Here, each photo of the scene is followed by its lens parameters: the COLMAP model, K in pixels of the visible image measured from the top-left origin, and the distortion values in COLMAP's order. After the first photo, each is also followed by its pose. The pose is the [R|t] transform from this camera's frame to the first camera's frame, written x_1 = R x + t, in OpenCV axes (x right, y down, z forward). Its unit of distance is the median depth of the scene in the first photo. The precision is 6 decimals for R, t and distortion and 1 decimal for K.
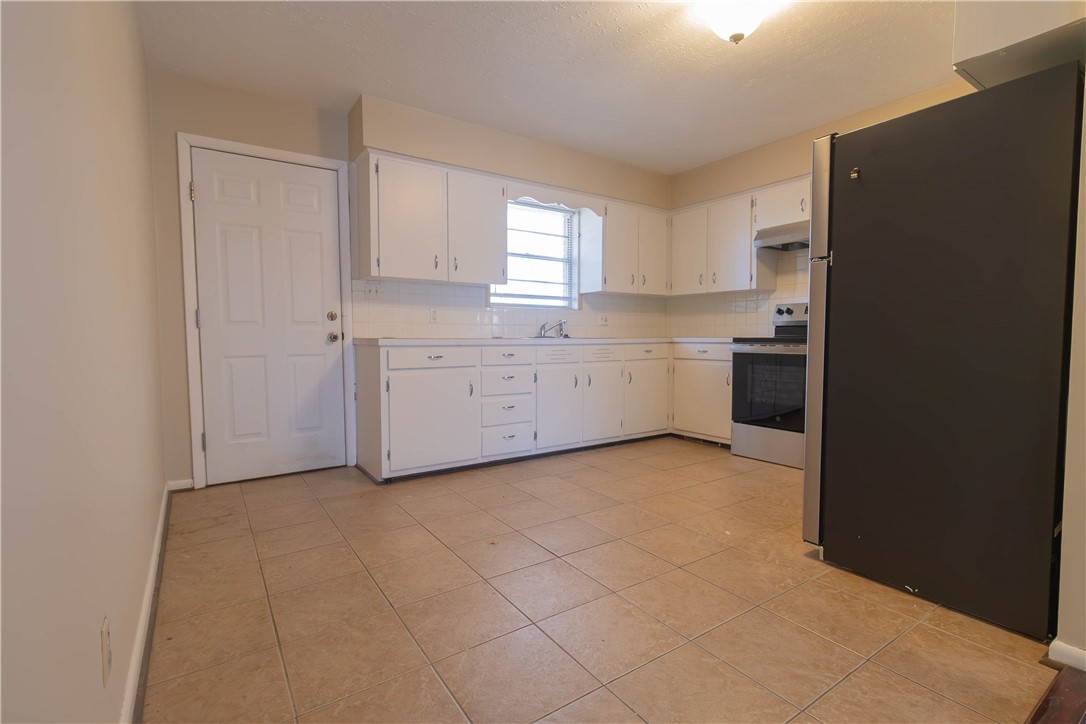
lens RADIAL K [[502.2, 0, 548.3], [0, 502.2, 362.6], [0, 0, 1]] dist [0.004624, -0.001254]
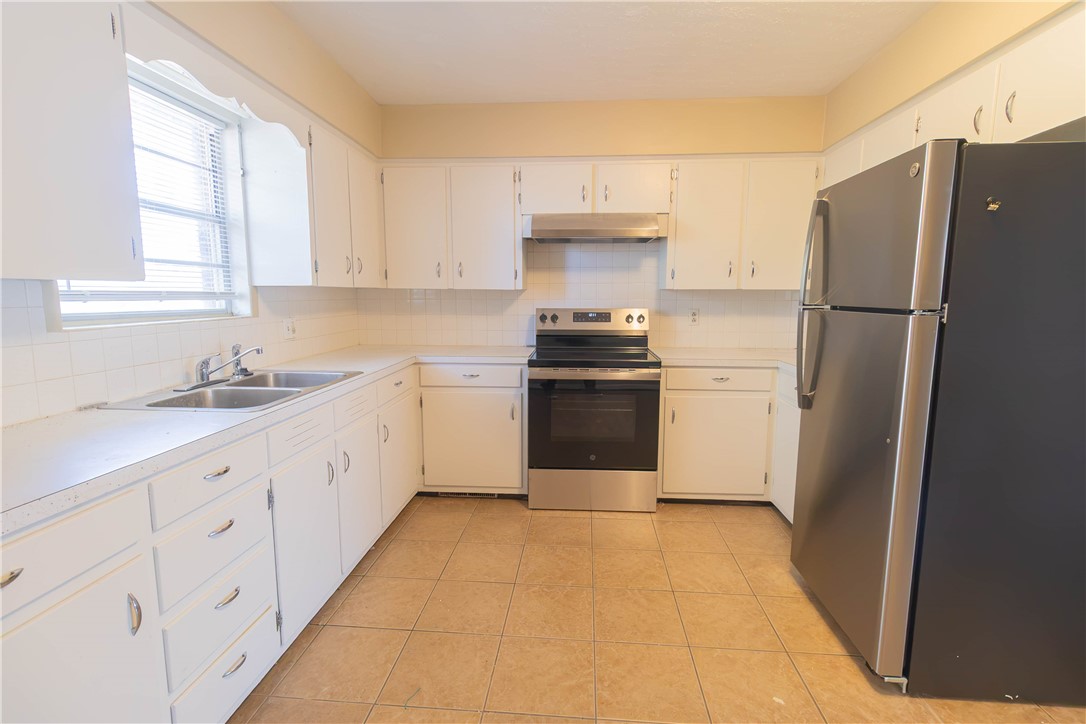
lens RADIAL K [[502.2, 0, 543.2], [0, 502.2, 359.3], [0, 0, 1]] dist [0.004624, -0.001254]
pose [[0.626796, -0.100106, 0.772726, -0.170899], [0.038648, 0.994486, 0.097486, -0.105068], [-0.778224, -0.031239, 0.627209, 0.443835]]
